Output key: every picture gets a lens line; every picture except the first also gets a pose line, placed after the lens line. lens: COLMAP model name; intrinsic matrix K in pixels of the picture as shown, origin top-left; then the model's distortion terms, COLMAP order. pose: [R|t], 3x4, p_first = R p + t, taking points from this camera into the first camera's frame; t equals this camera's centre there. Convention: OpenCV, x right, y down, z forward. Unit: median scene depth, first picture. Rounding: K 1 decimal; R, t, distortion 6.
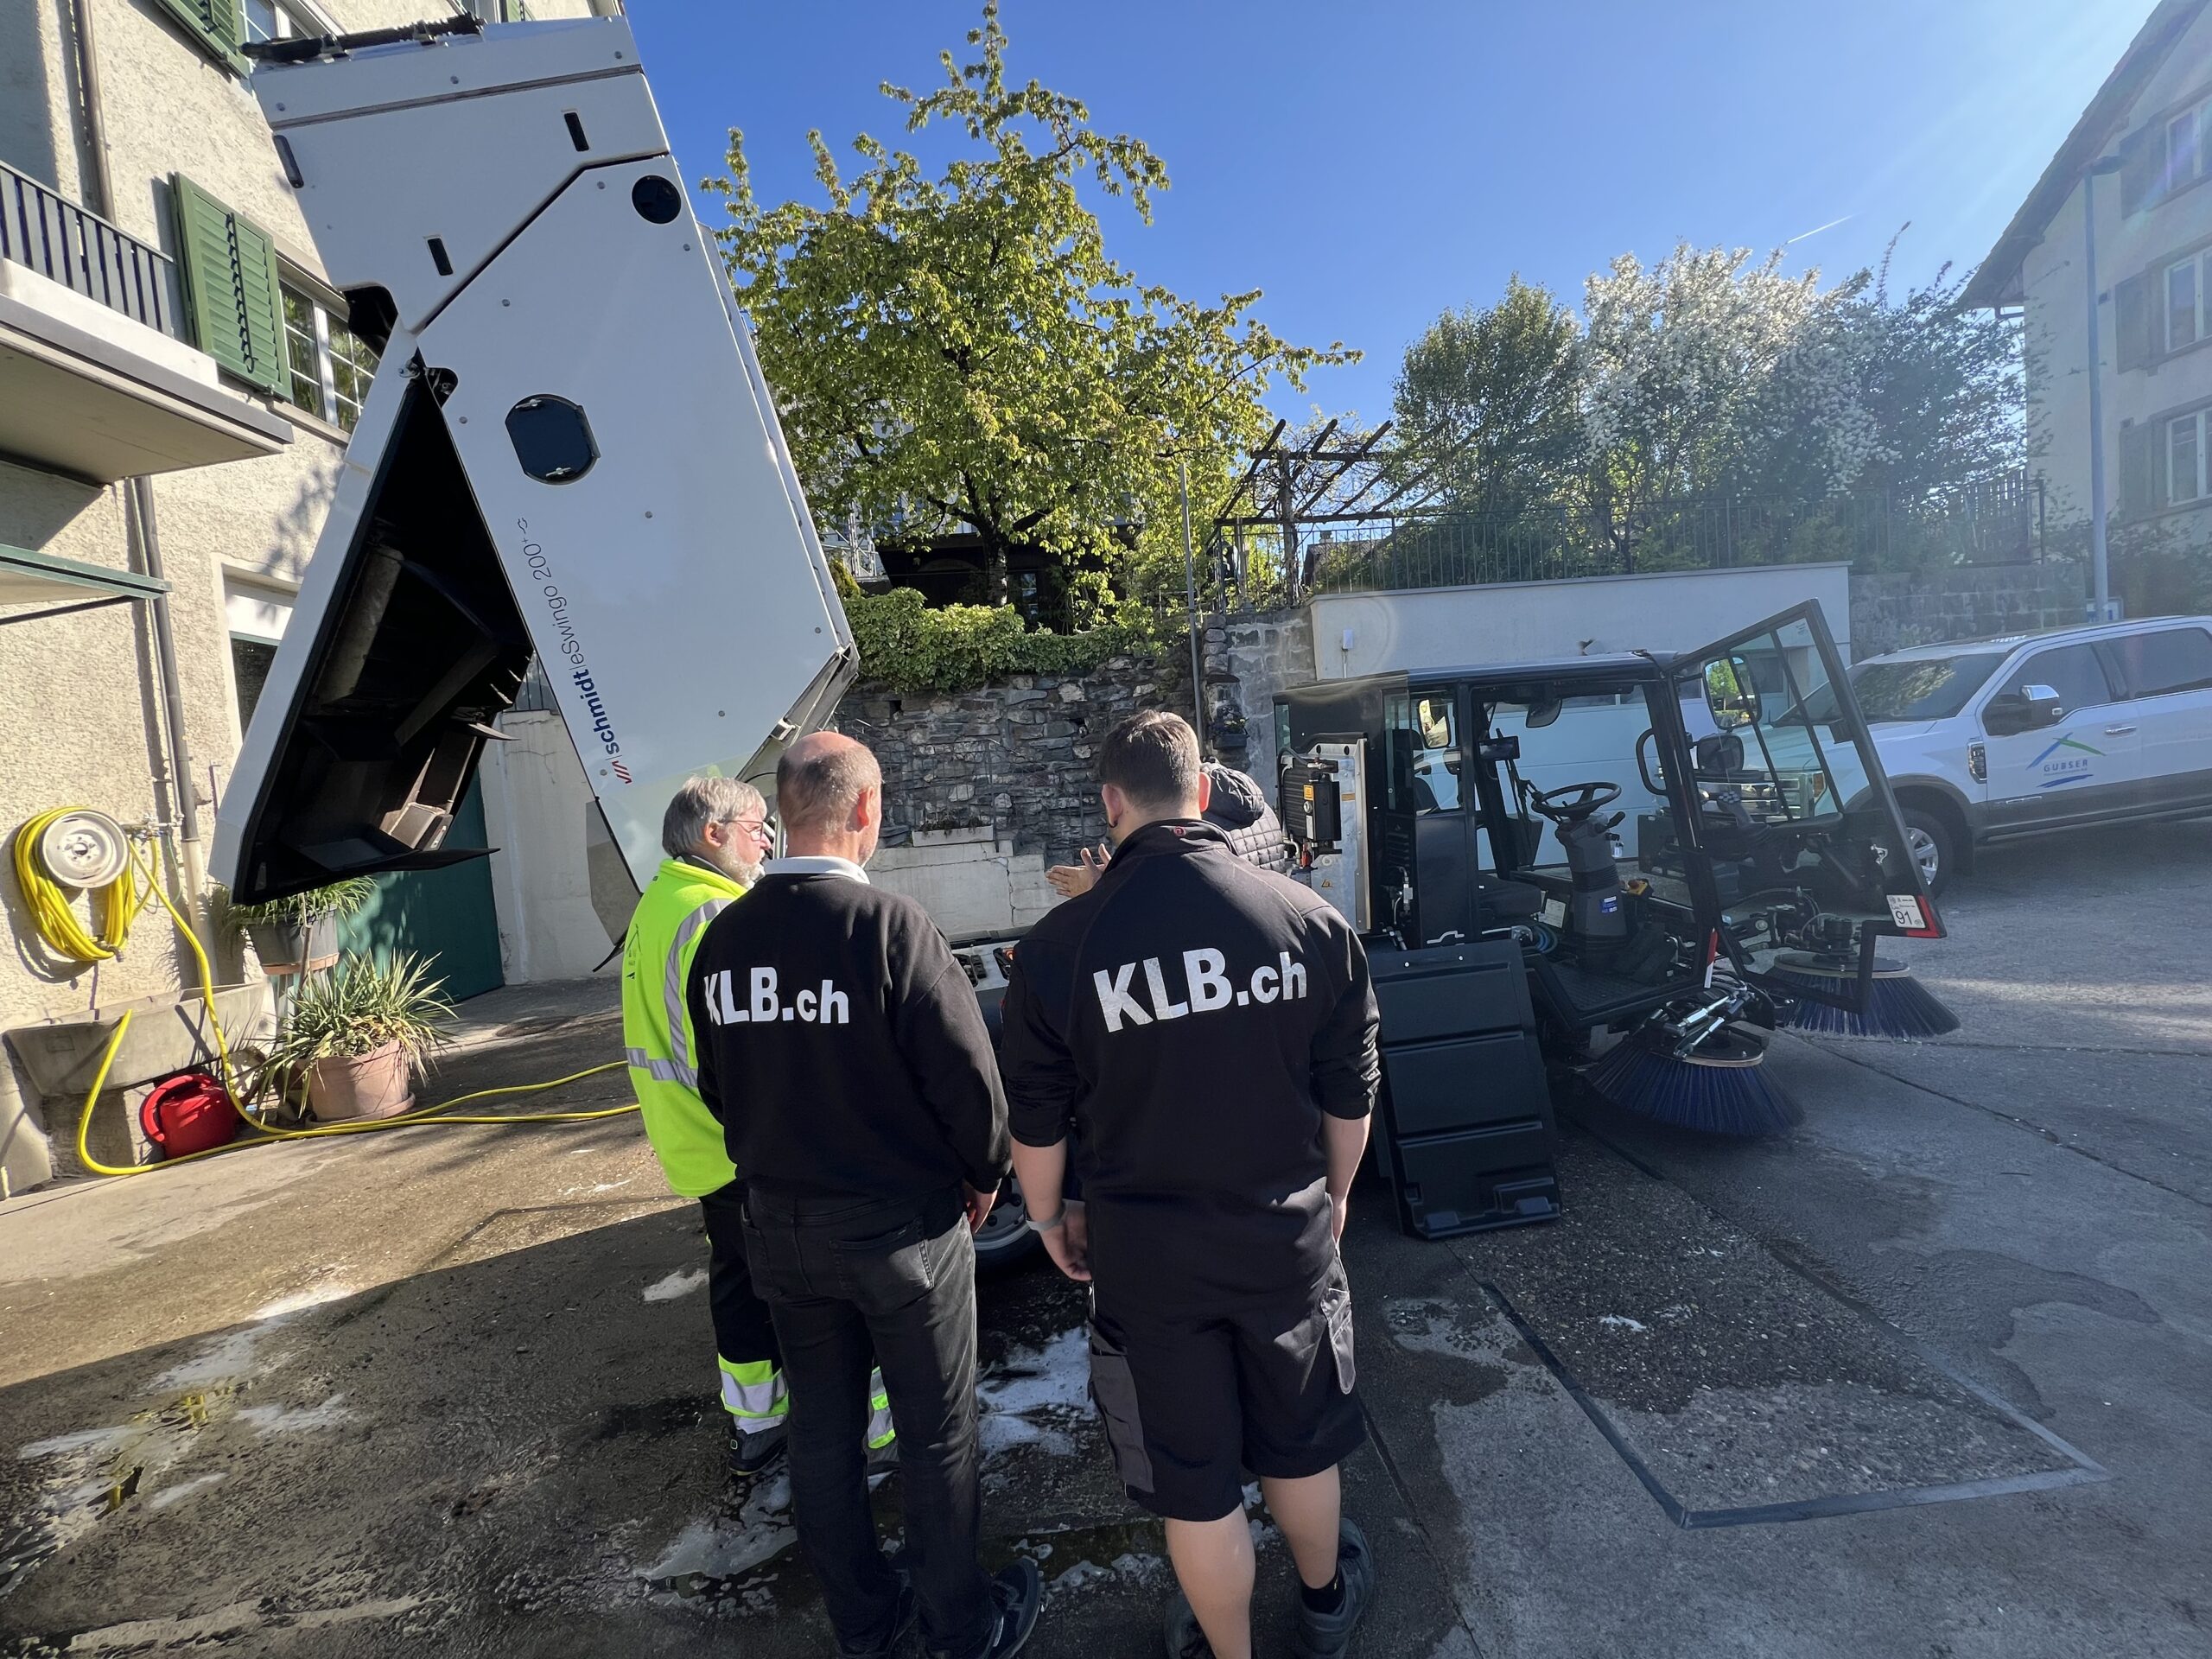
lens RADIAL K [[882.1, 0, 1102.5], [0, 882.1, 828.9], [0, 0, 1]] dist [0.004697, -0.000810]
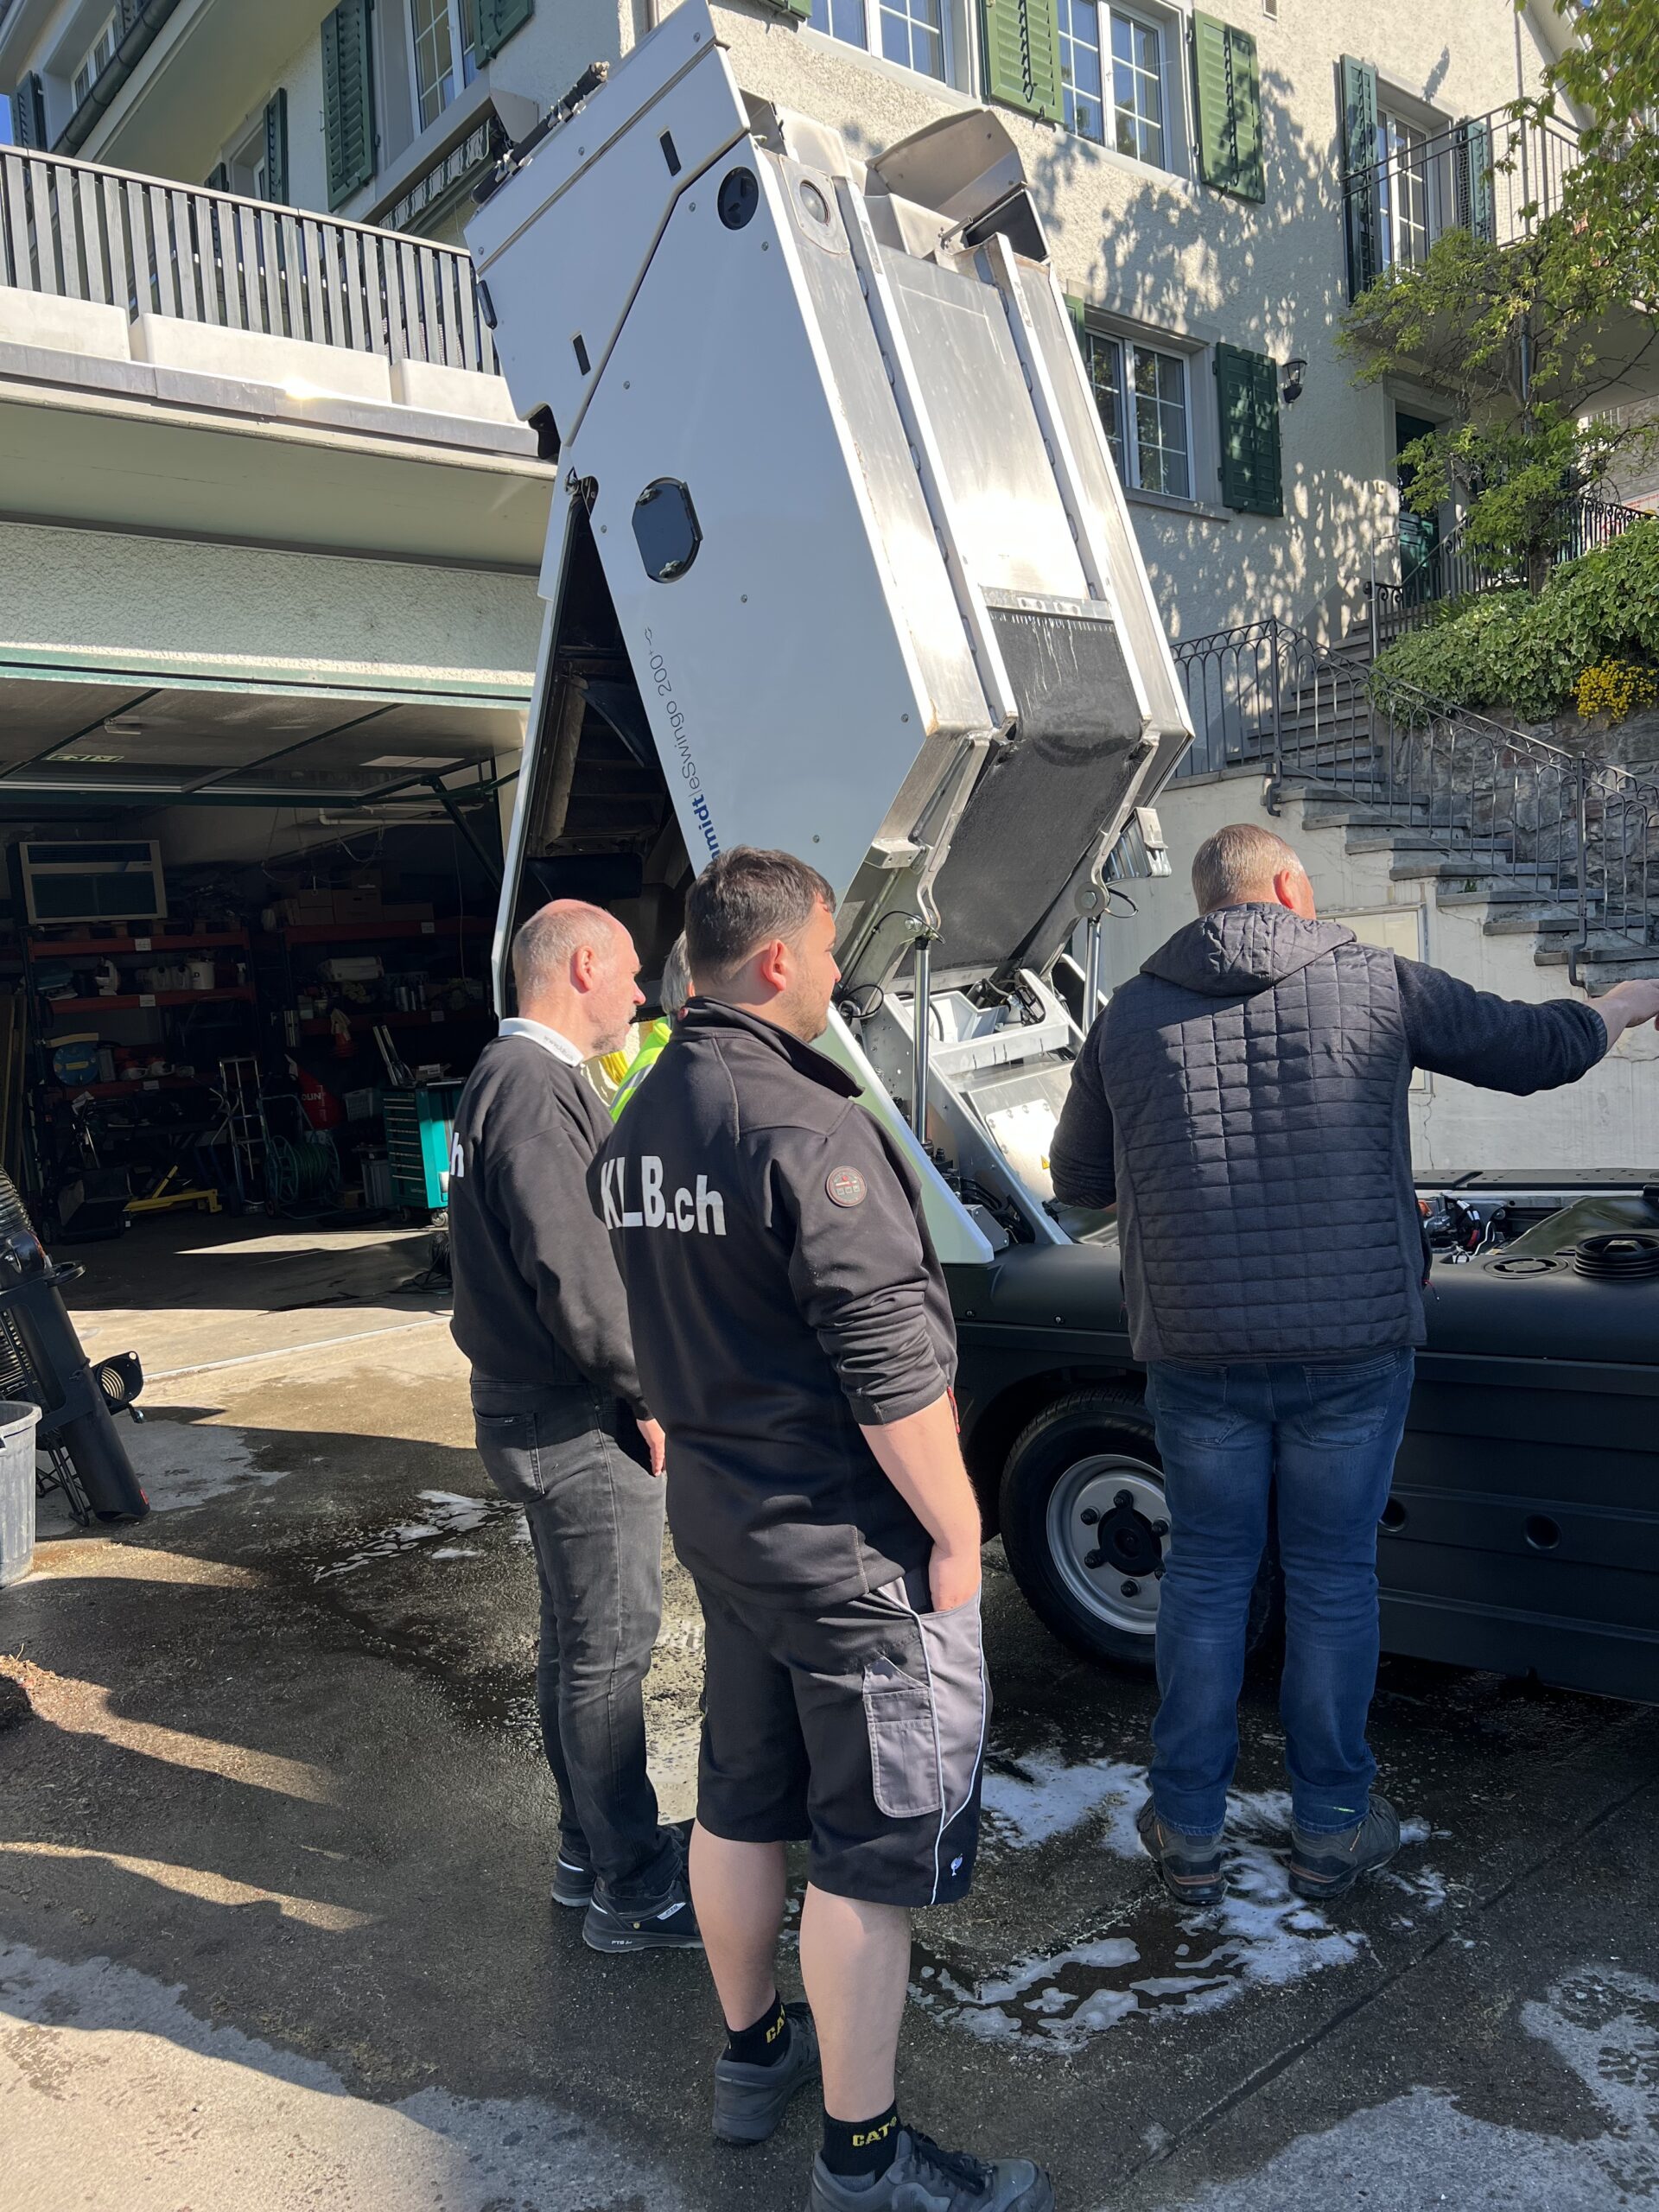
lens RADIAL K [[1681.8, 0, 829.5], [0, 1681.8, 1106.0], [0, 0, 1]] dist [0.007457, 0.003790]
pose [[0.611804, 0.093851, -0.785422, 0.385551], [-0.012089, 0.993930, 0.109349, -0.028792], [0.790917, -0.057405, 0.609224, 0.040766]]
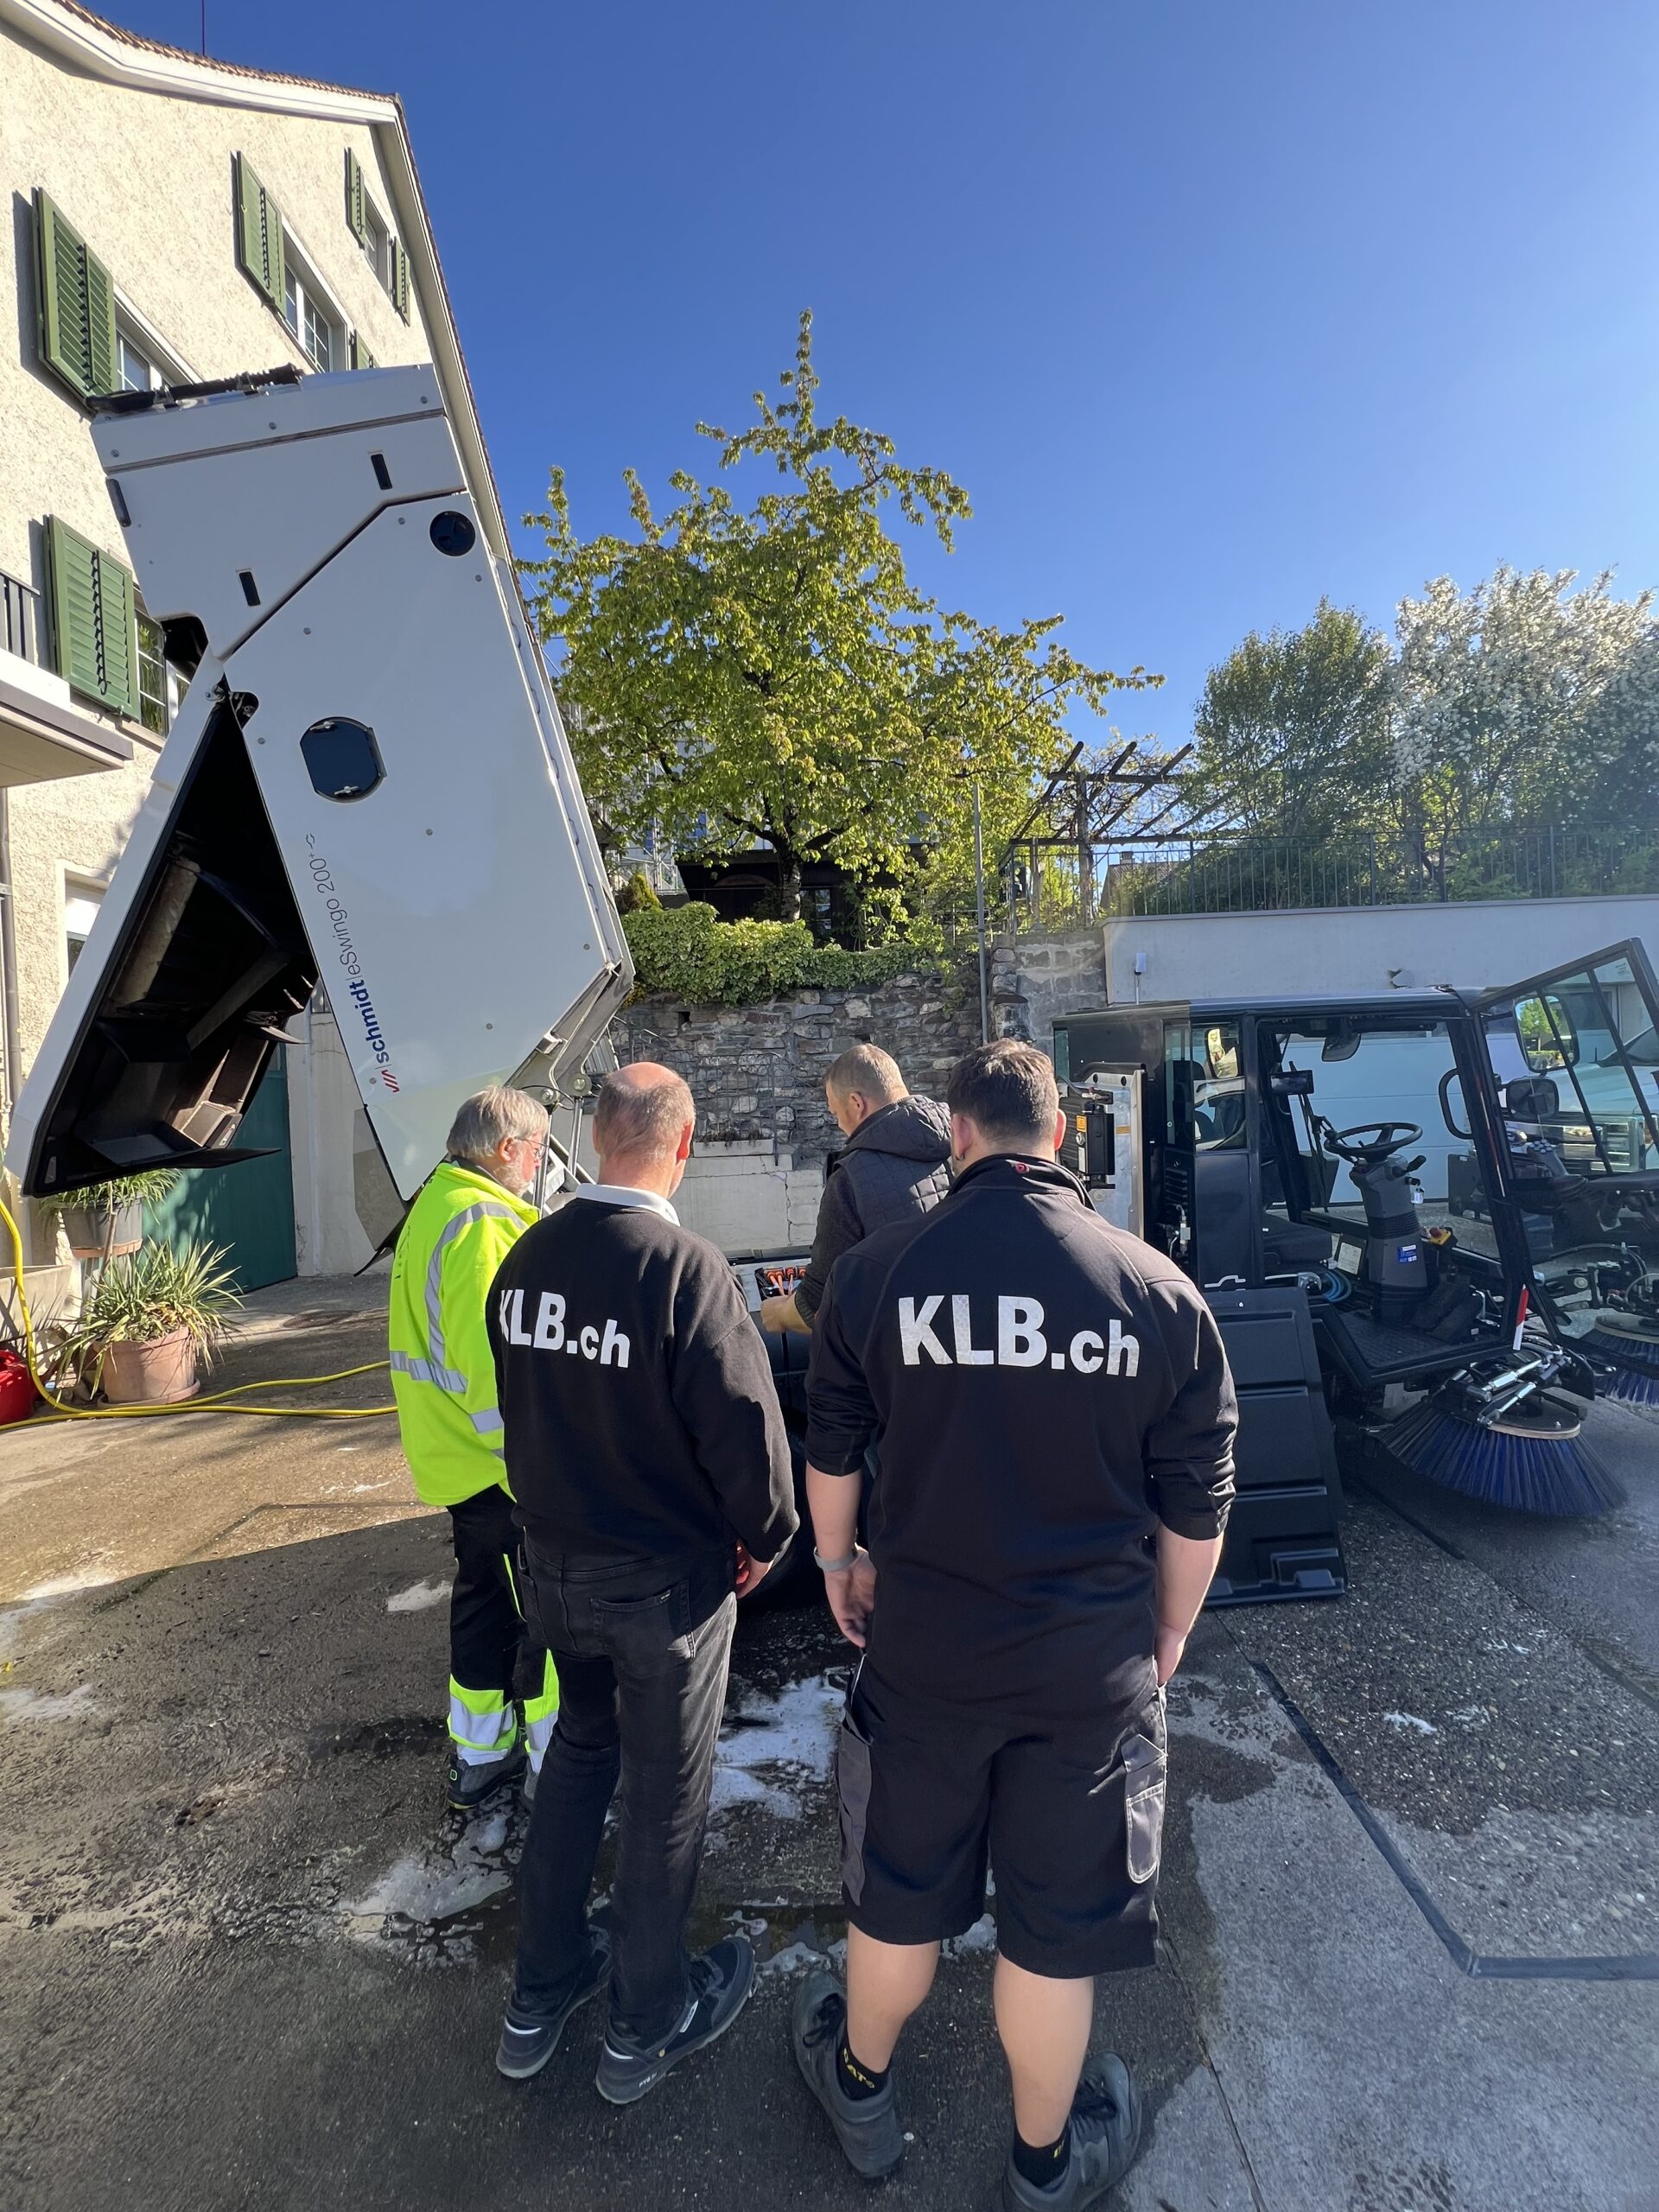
lens RADIAL K [[882.1, 0, 829.5], [0, 882.1, 1106.0], [0, 0, 1]] dist [0.004697, -0.000810]
pose [[0.996835, 0.035229, -0.071261, 0.016332], [-0.038111, 0.998493, -0.039498, -0.007146], [0.069762, 0.042088, 0.996675, 0.011078]]
